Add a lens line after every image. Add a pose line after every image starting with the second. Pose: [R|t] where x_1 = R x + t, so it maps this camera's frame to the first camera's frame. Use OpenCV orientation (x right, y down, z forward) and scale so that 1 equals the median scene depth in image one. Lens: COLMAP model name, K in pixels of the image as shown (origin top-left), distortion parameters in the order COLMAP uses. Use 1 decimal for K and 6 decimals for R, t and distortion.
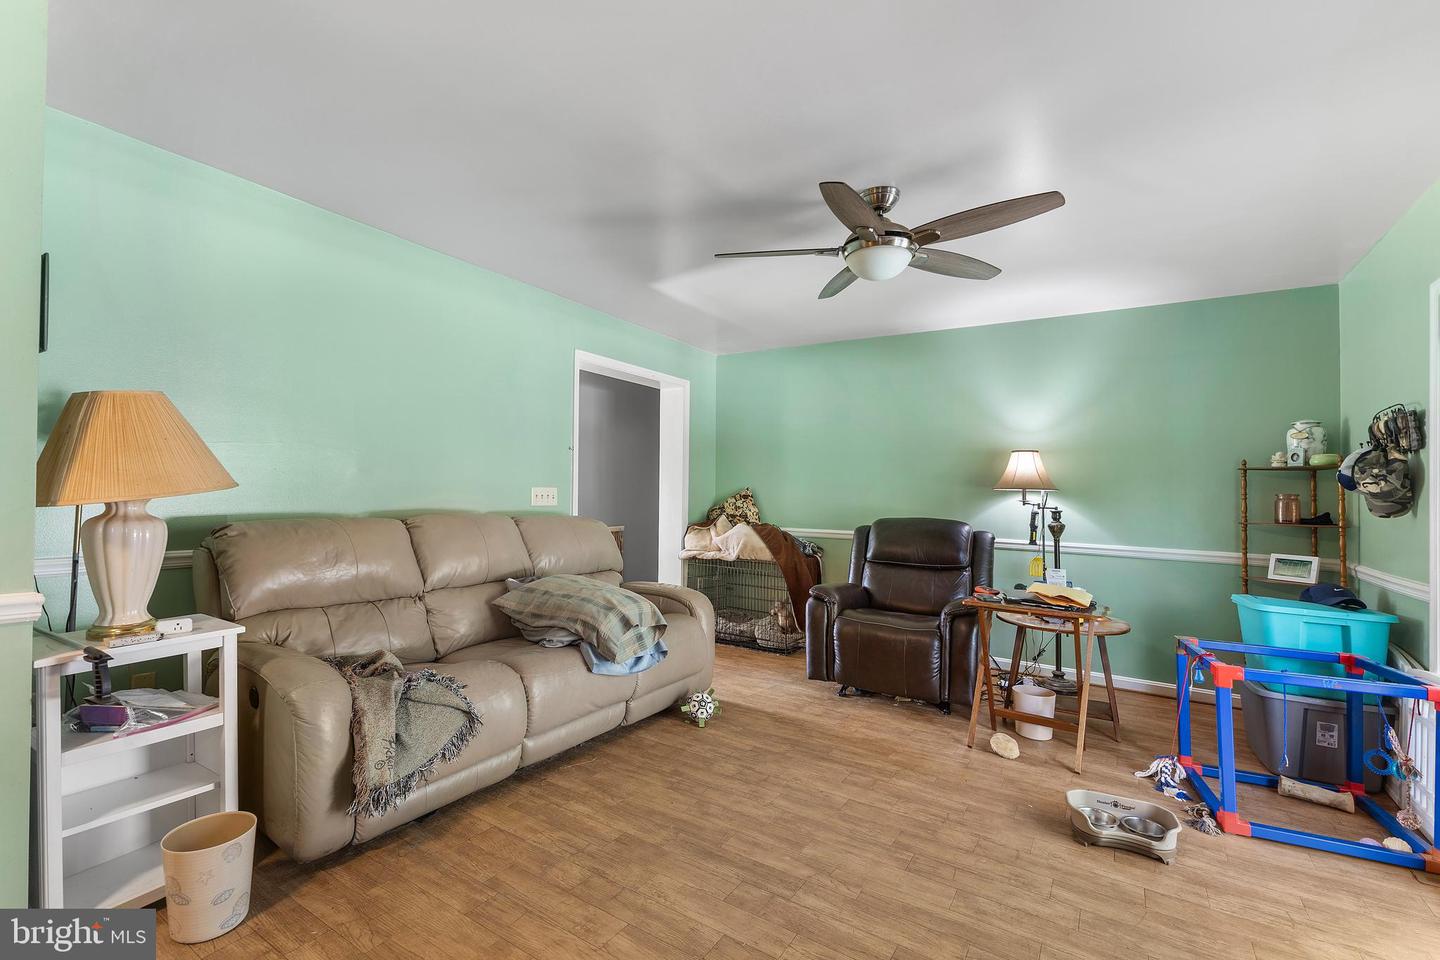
lens RADIAL K [[623.2, 0, 720.0], [0, 623.2, 480.0], [0, 0, 1]] dist [-0.000581, 0.000044]
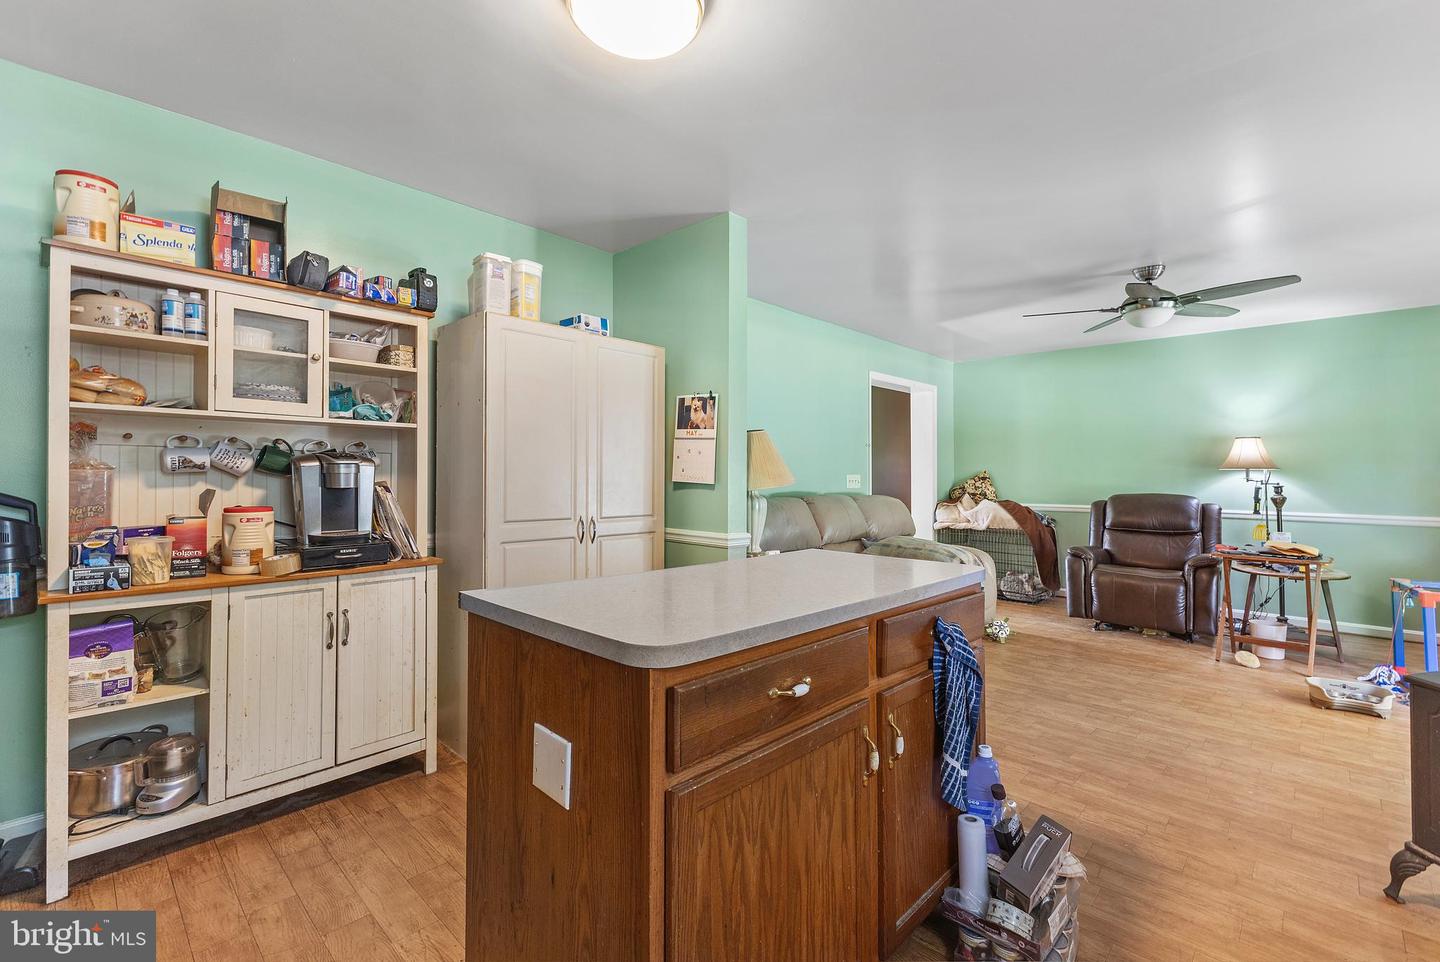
lens RADIAL K [[637.1, 0, 722.5], [0, 637.1, 465.9], [0, 0, 1]] dist [-0.011595, -0.000516]
pose [[0.982359, -0.021434, -0.185774, -0.300088], [0.022955, 0.999718, 0.006041, -0.022403], [0.185592, -0.010199, 0.982574, -0.418116]]
